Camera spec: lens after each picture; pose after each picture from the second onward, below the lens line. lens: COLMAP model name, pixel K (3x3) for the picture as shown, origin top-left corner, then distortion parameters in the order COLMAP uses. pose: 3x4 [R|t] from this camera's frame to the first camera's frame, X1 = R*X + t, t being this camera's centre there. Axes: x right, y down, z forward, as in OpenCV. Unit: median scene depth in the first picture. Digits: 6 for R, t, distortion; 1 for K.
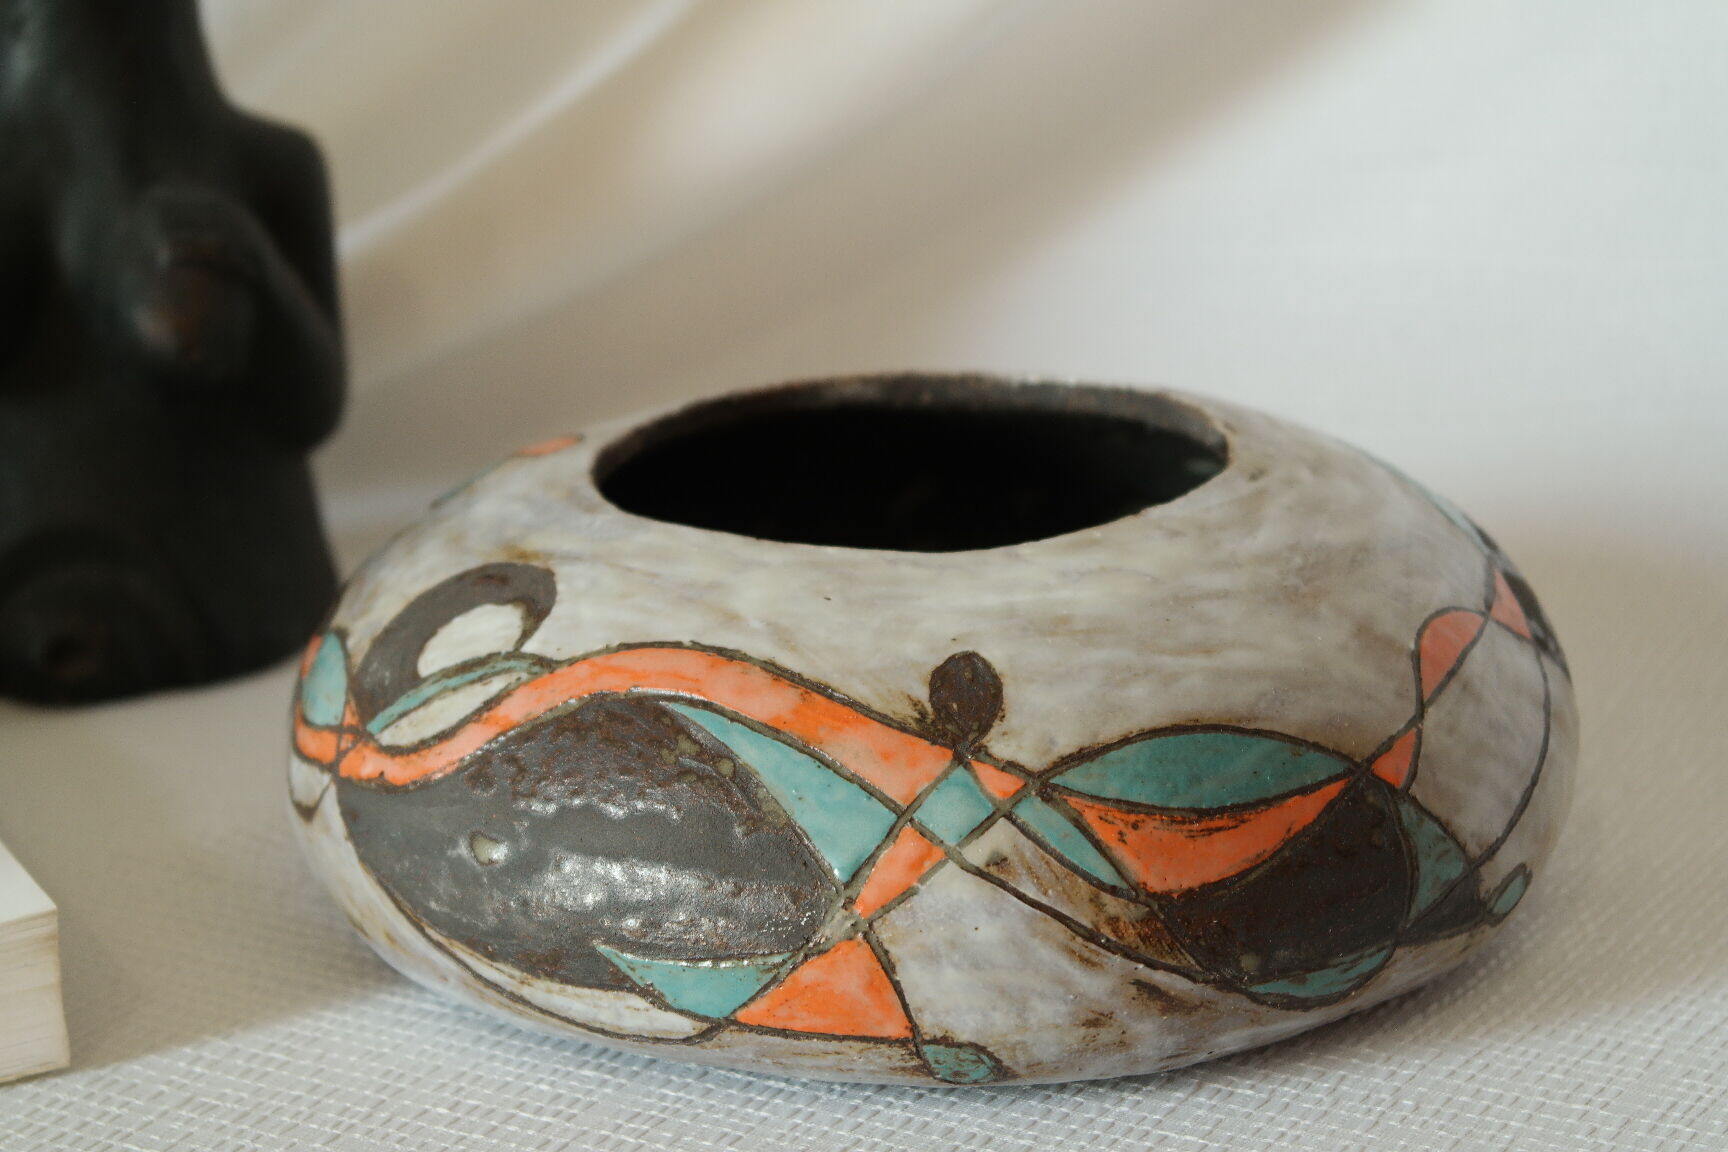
lens RADIAL K [[3480.1, 0, 864.0], [0, 3480.1, 576.0], [0, 0, 1]] dist [0.098590, -0.057537]
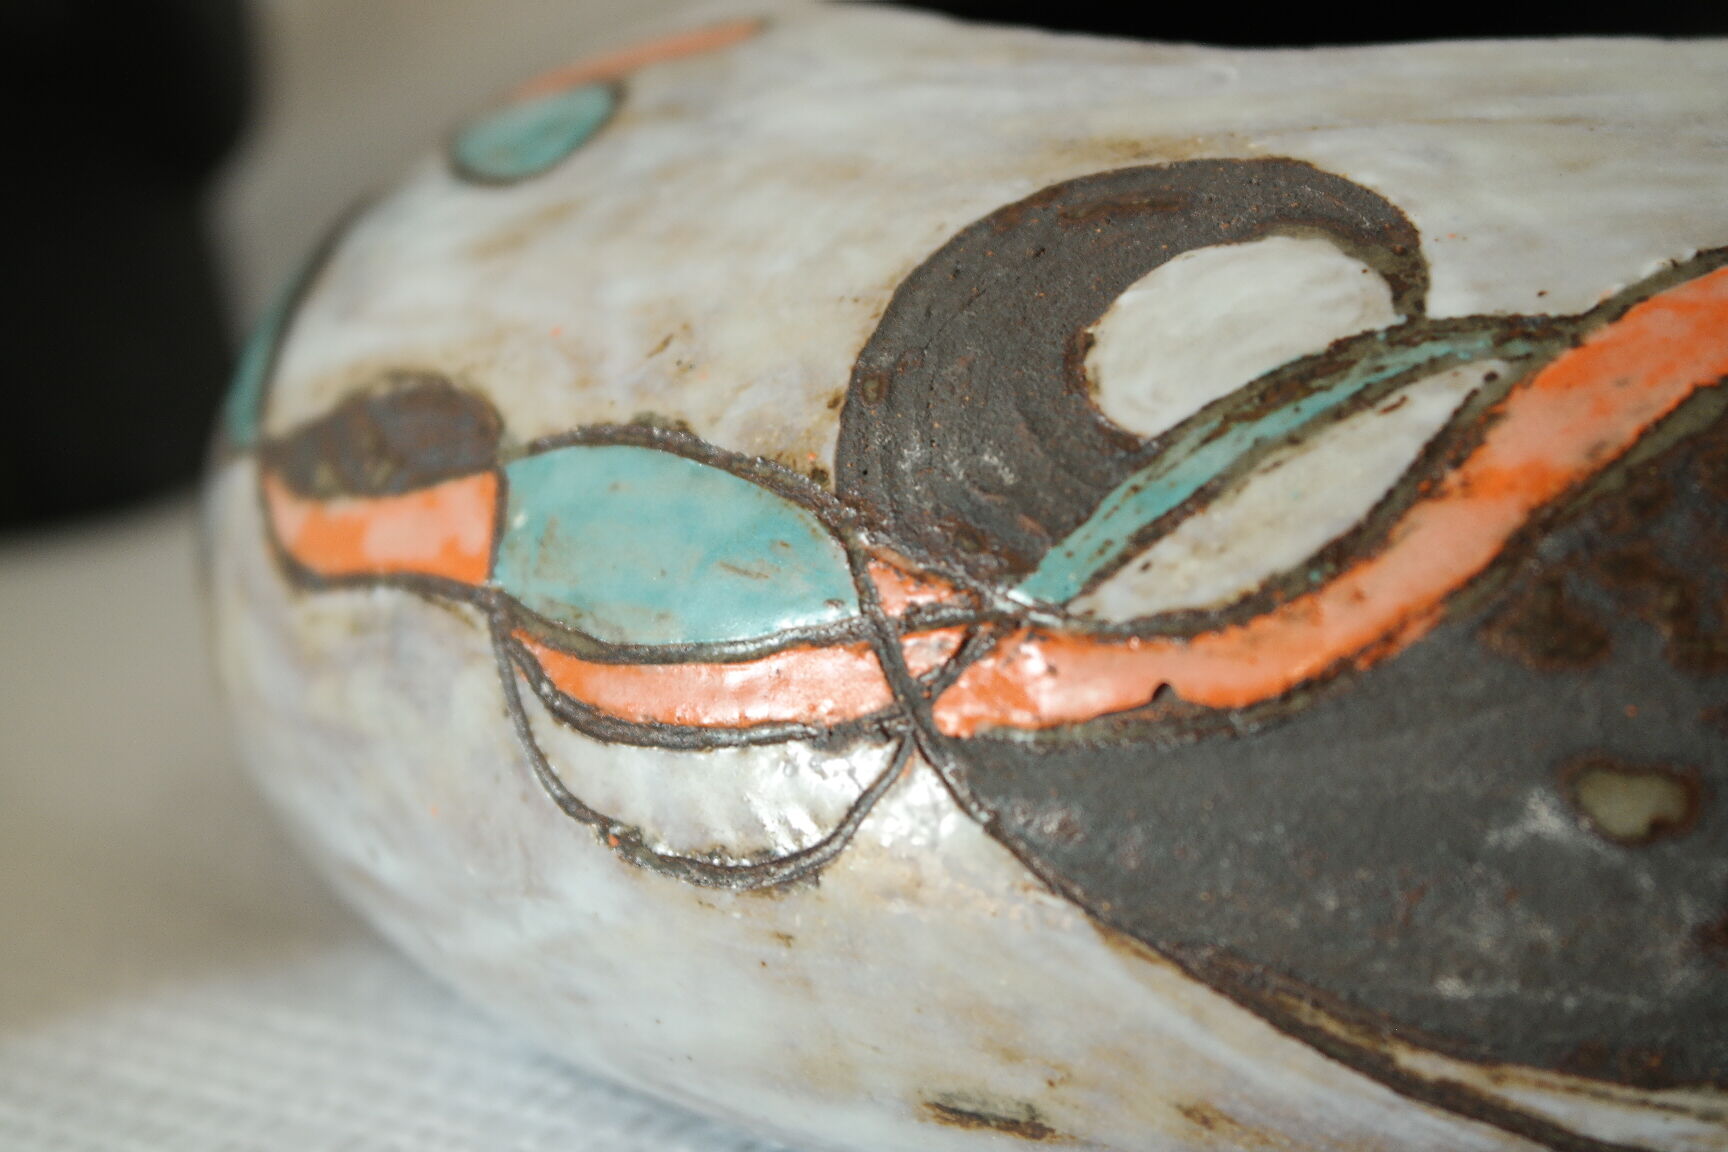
lens RADIAL K [[3297.8, 0, 864.0], [0, 3297.8, 576.0], [0, 0, 1]] dist [0.047671, -0.007126]
pose [[0.830317, -0.147871, 0.537316, -0.370373], [0.167963, 0.985724, 0.011720, 0.036417], [-0.531378, 0.080518, 0.843300, 0.745519]]
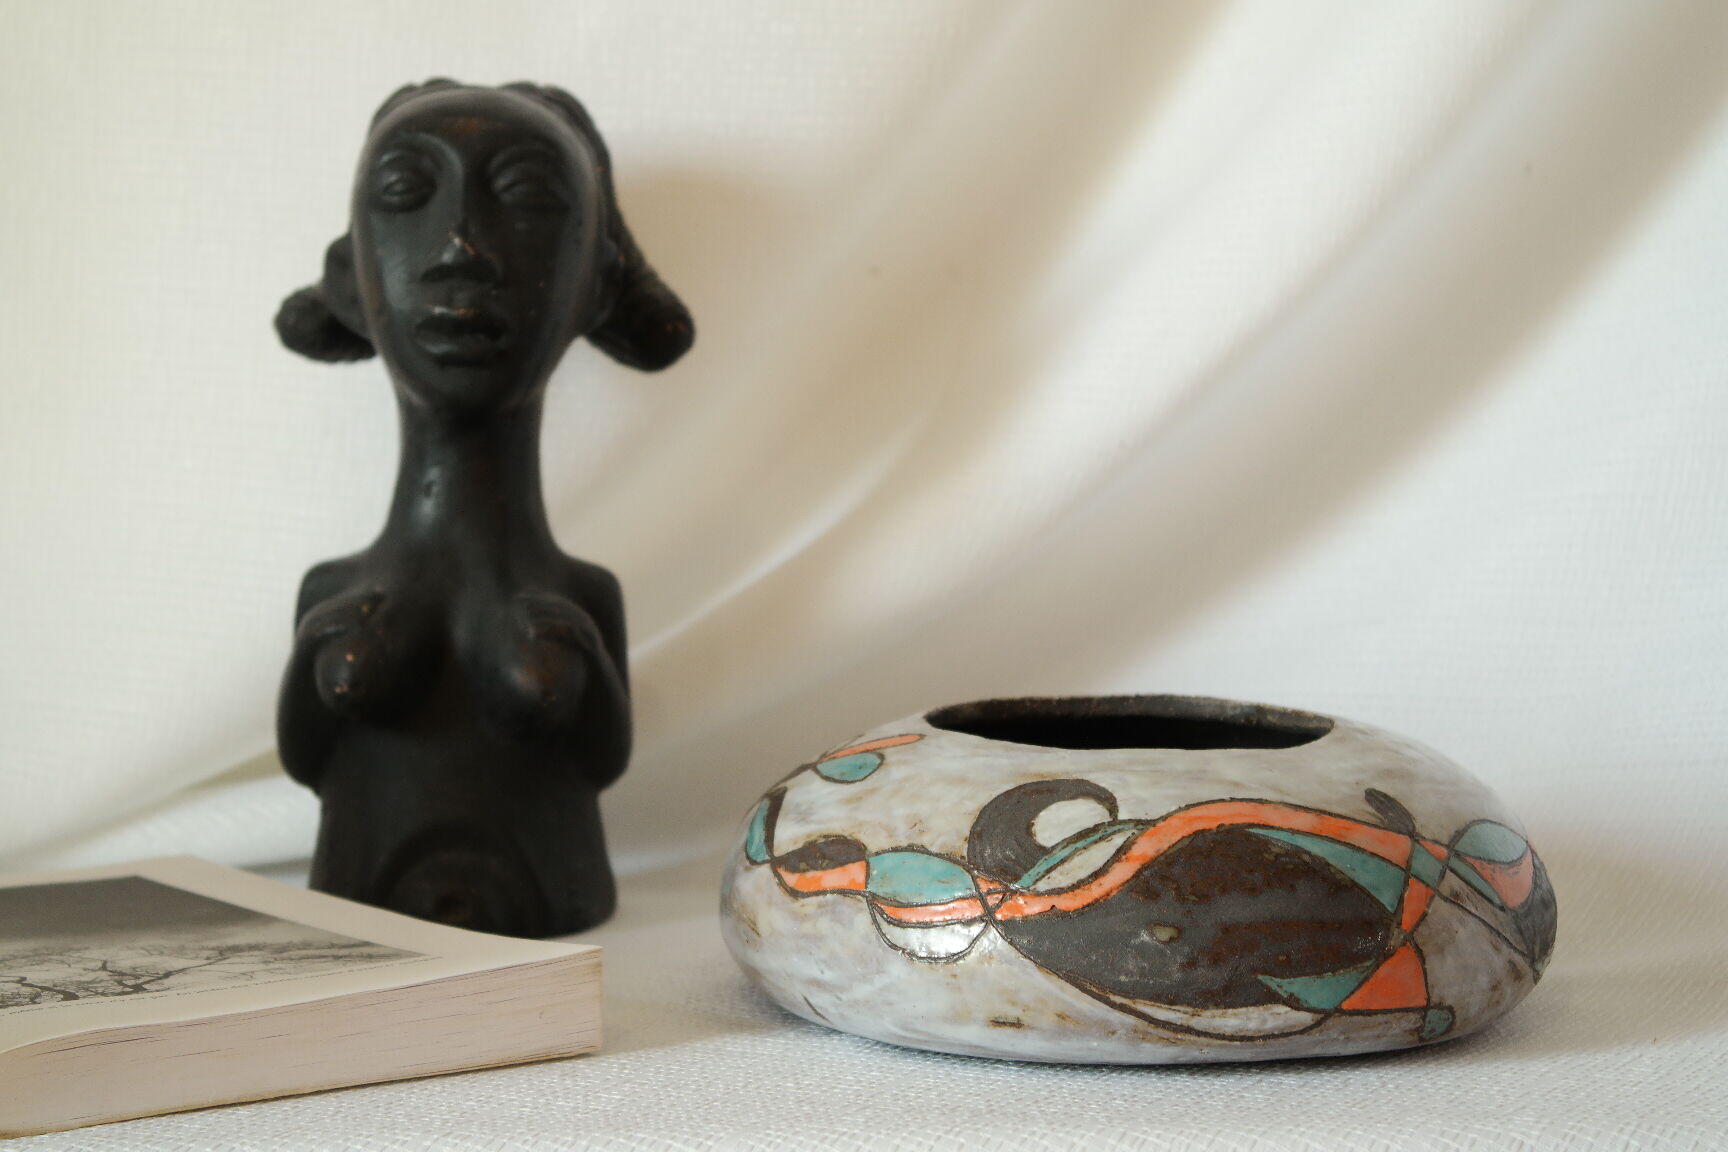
lens RADIAL K [[3480.1, 0, 864.0], [0, 3480.1, 576.0], [0, 0, 1]] dist [0.098590, -0.057537]
pose [[0.789944, -0.023294, 0.612737, -1.195105], [0.154685, 0.974529, -0.162373, 0.157920], [-0.593348, 0.223046, 0.773426, -0.183437]]
